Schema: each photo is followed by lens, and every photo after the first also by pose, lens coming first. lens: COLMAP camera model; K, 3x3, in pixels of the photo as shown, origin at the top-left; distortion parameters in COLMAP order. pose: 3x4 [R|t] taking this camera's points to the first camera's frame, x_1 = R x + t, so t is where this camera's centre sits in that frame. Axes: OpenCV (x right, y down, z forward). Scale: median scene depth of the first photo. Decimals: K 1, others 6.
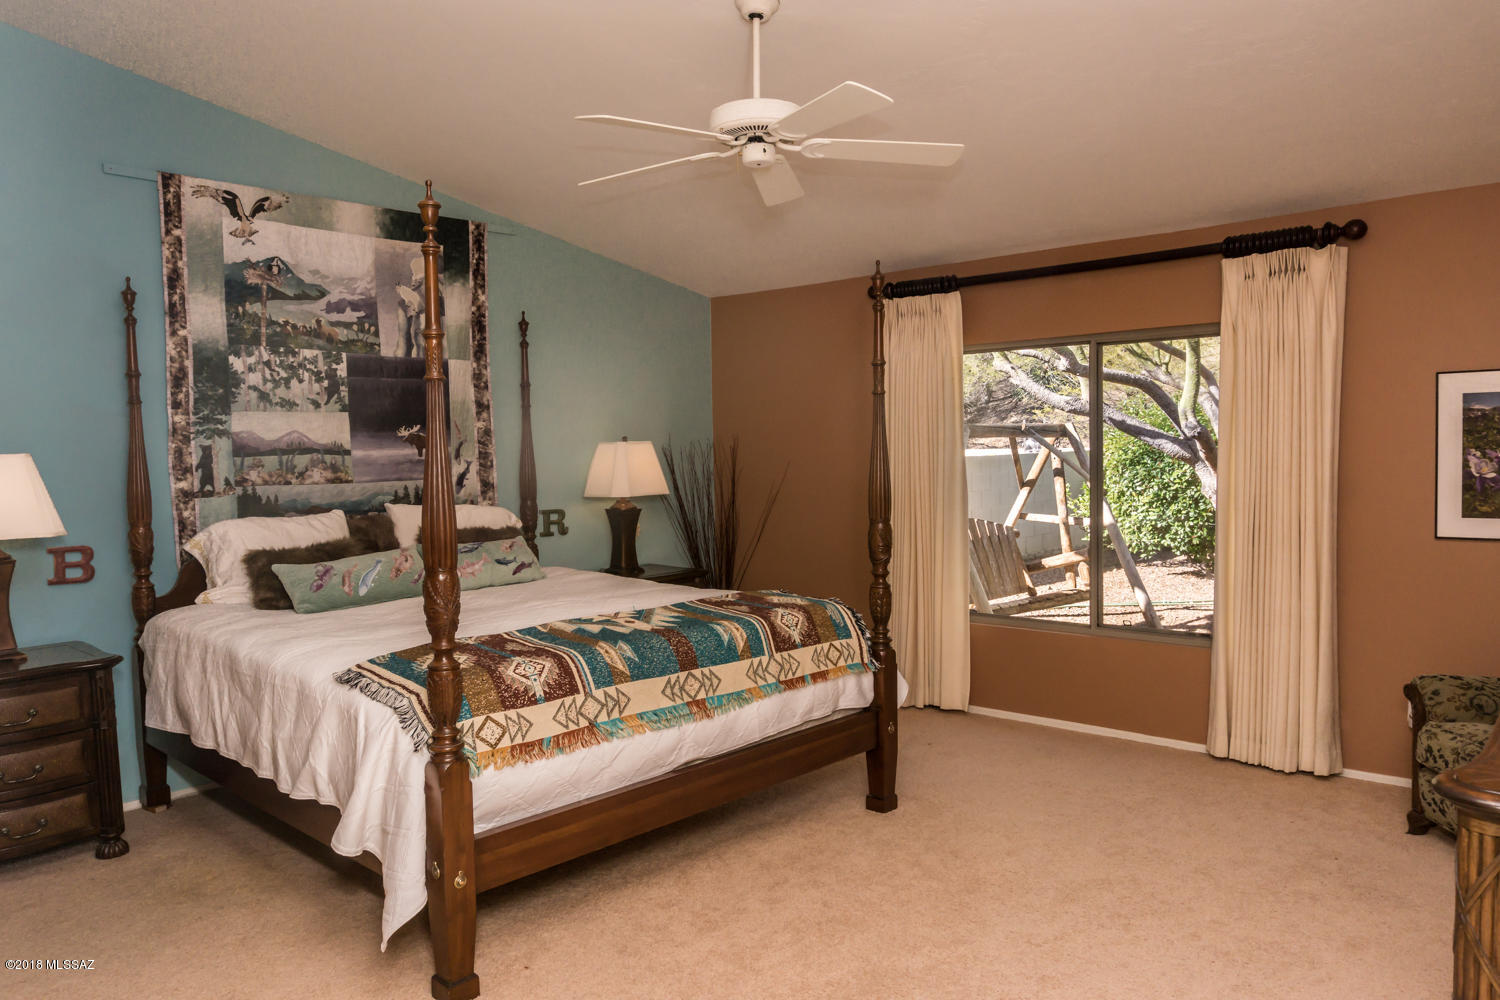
lens RADIAL K [[1040.7, 0, 748.6], [0, 1040.7, 495.2], [0, 0, 1]] dist [-0.014681, -0.004506]
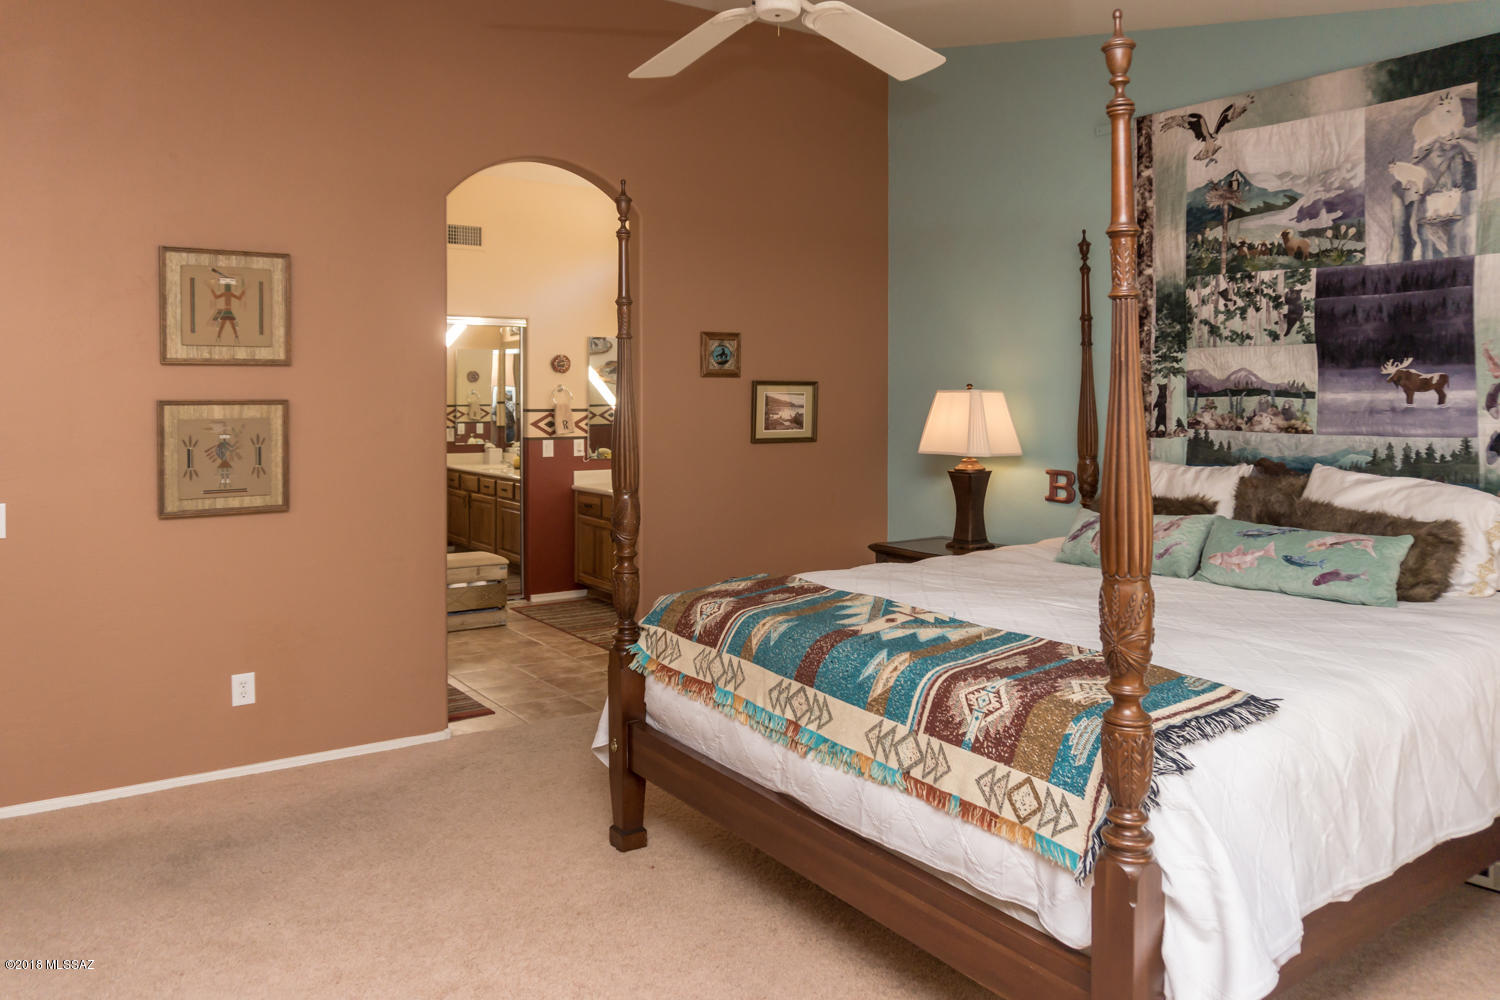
lens RADIAL K [[1040.7, 0, 699.4], [0, 1040.7, 396.4], [0, 0, 1]] dist [-0.014681, -0.004506]
pose [[-0.211451, 0.025848, -0.977047, 0.507136], [-0.043083, 0.998432, 0.035738, -0.051371], [0.976439, 0.049651, -0.210006, 0.759622]]
